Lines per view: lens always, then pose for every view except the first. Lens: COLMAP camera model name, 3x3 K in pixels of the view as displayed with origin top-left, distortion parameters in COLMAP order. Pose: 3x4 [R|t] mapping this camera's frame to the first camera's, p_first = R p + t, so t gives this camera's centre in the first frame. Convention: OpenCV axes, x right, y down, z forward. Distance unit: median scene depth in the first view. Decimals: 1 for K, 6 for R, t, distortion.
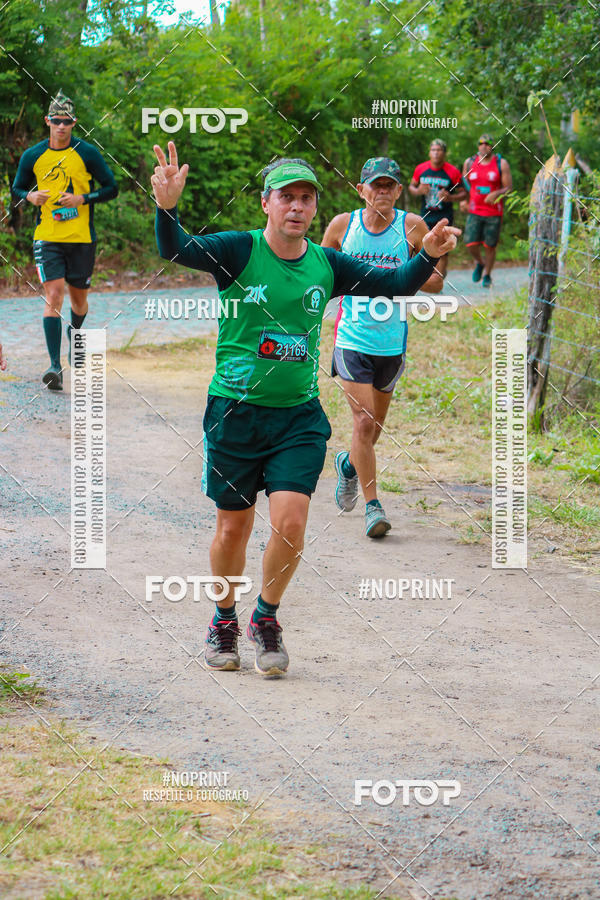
lens RADIAL K [[4789.3, 0, 424.4], [0, 4789.3, 450.2], [0, 0, 1]] dist [-0.029750, 2.043485]
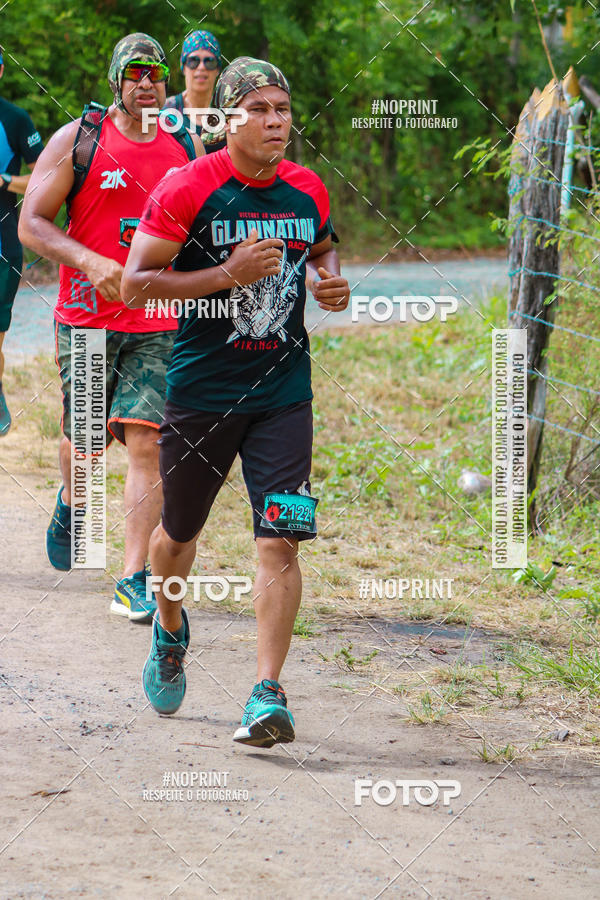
lens RADIAL K [[5949.5, 0, 298.4], [0, 5949.5, 434.9], [0, 0, 1]] dist [1.298187, 20.133079]
pose [[0.999542, 0.002374, 0.030165, -0.028502], [-0.002494, 0.999989, 0.003924, -0.019199], [-0.030155, -0.003997, 0.999537, 0.236108]]
